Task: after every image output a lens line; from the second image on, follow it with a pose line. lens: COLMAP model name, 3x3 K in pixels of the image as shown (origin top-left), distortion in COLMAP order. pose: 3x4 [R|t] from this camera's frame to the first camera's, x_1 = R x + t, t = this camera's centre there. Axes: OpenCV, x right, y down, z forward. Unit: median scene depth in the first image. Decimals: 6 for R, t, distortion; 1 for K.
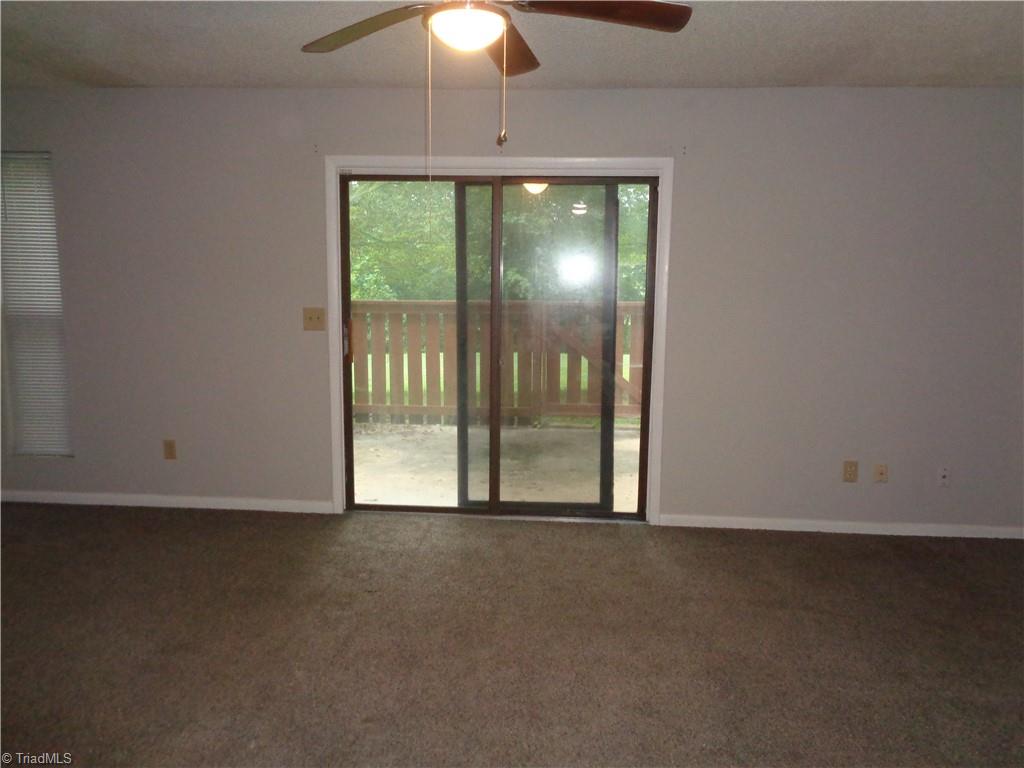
lens RADIAL K [[748.2, 0, 497.4], [0, 748.2, 364.1], [0, 0, 1]] dist [0.007161, 0.004843]
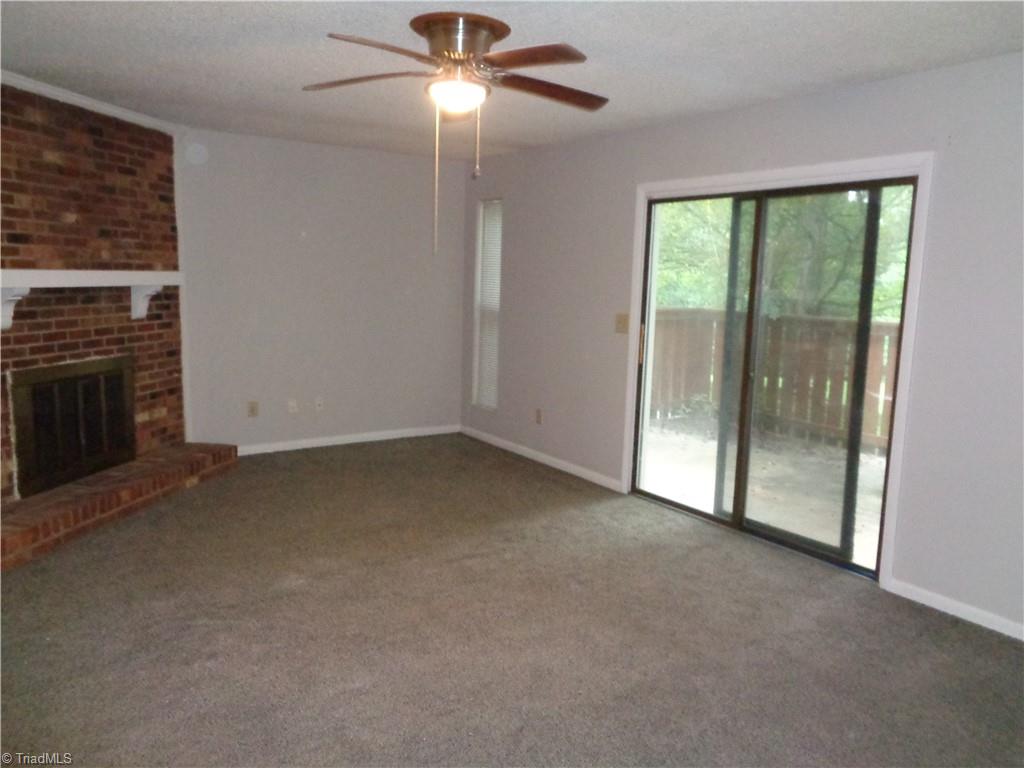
lens RADIAL K [[748.2, 0, 497.4], [0, 748.2, 364.1], [0, 0, 1]] dist [0.007161, 0.004843]
pose [[0.613233, 0.098838, -0.783694, 0.572143], [-0.102941, 0.993679, 0.044771, -0.029800], [0.783166, 0.053219, 0.619532, 0.122765]]
